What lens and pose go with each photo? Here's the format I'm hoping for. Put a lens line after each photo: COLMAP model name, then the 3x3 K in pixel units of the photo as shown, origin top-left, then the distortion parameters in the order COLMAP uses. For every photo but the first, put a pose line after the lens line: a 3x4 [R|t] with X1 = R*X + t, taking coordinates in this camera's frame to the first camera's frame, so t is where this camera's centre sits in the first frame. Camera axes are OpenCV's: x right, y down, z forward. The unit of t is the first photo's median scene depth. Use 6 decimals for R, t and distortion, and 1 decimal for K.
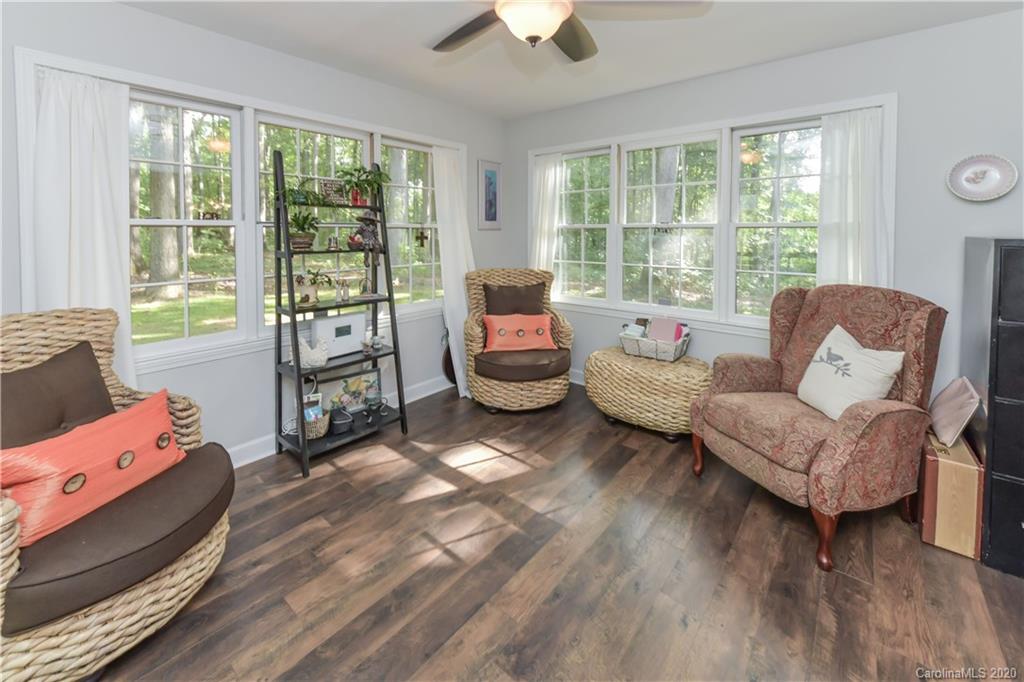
lens RADIAL K [[412.5, 0, 512.0], [0, 412.5, 341.0], [0, 0, 1]] dist [0.000046, -0.000429]
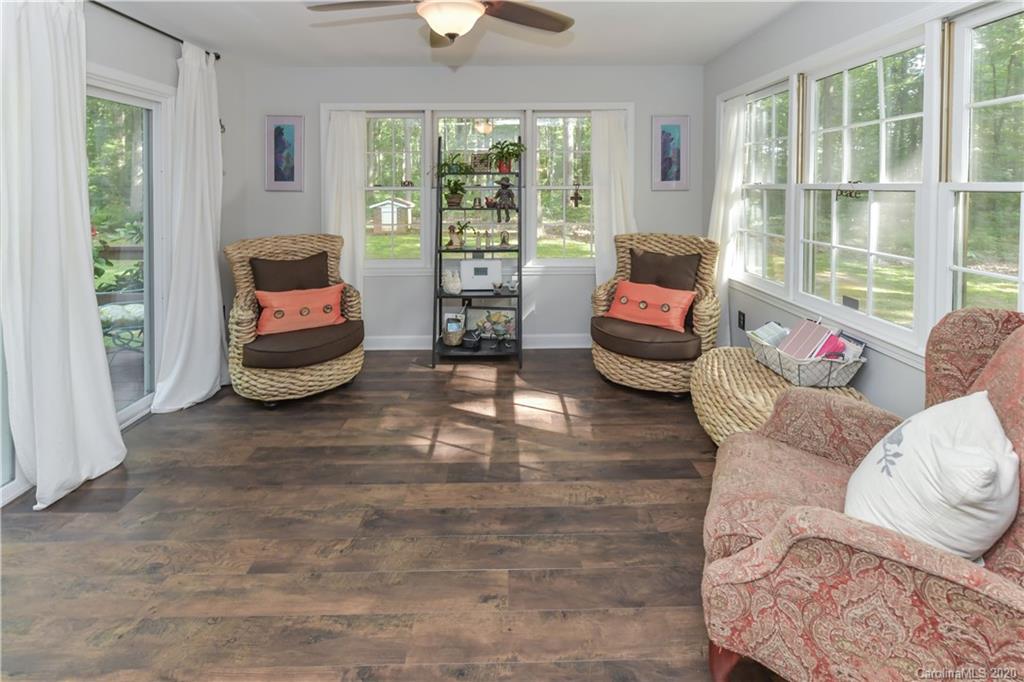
lens RADIAL K [[421.7, 0, 514.5], [0, 421.7, 308.8], [0, 0, 1]] dist [0.001324, -0.003414]
pose [[0.660198, 0.207373, -0.721897, 0.625259], [-0.189684, 0.976009, 0.106897, -0.069303], [0.726745, 0.066360, 0.683694, 0.186213]]
